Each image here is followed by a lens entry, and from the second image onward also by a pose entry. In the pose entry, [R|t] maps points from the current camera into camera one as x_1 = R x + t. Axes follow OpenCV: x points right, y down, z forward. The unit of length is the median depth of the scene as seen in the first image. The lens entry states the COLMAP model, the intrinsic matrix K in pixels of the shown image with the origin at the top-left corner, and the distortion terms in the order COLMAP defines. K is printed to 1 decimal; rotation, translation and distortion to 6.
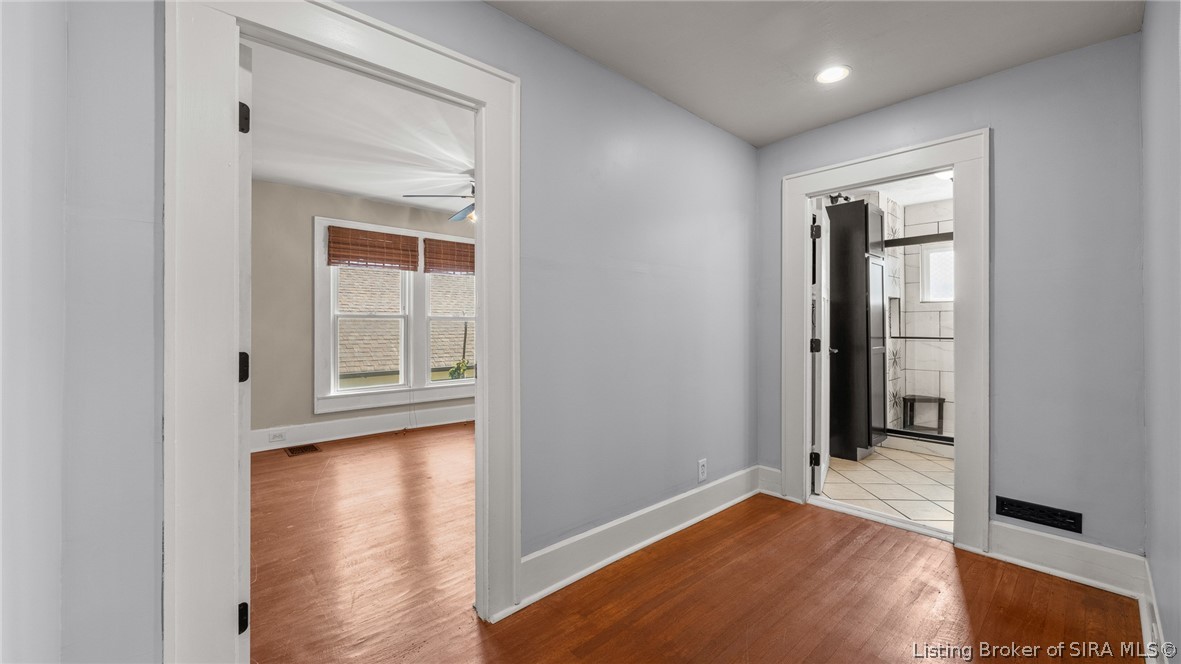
lens RADIAL K [[444.9, 0, 589.9], [0, 444.9, 324.1], [0, 0, 1]] dist [-0.001457, -0.000907]
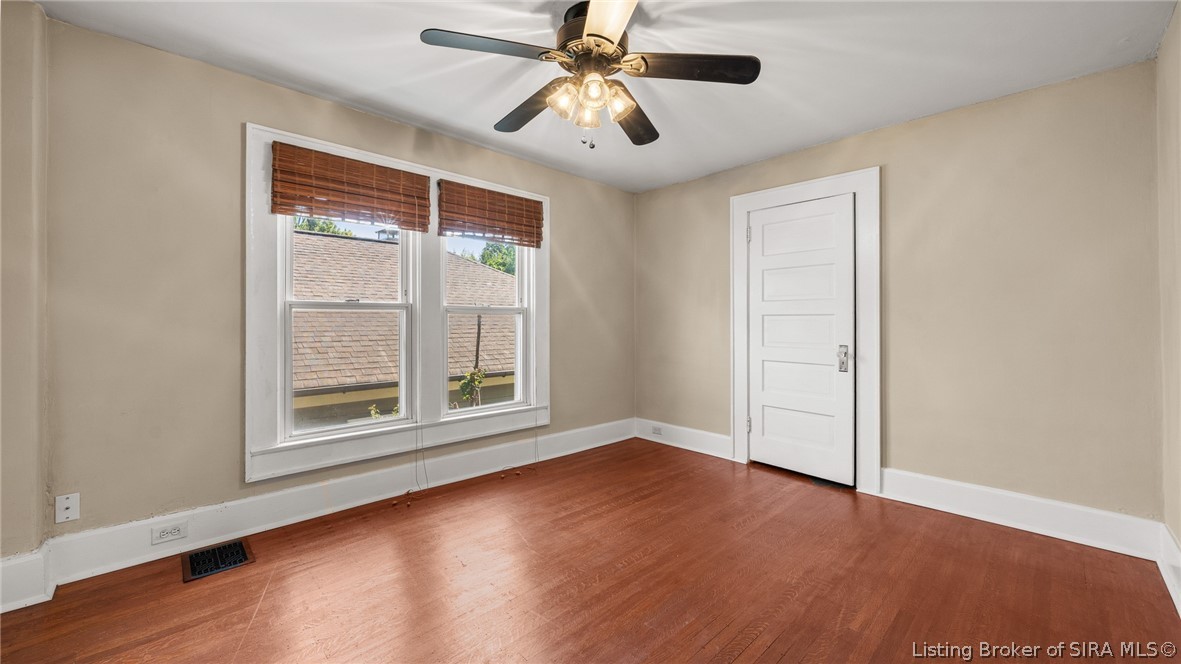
lens RADIAL K [[444.9, 0, 590.1], [0, 444.9, 322.9], [0, 0, 1]] dist [-0.001457, -0.000907]
pose [[0.999425, -0.001046, 0.033879, -0.189987], [0.000965, 0.999997, 0.002386, 0.004467], [-0.033882, -0.002352, 0.999423, 0.389602]]
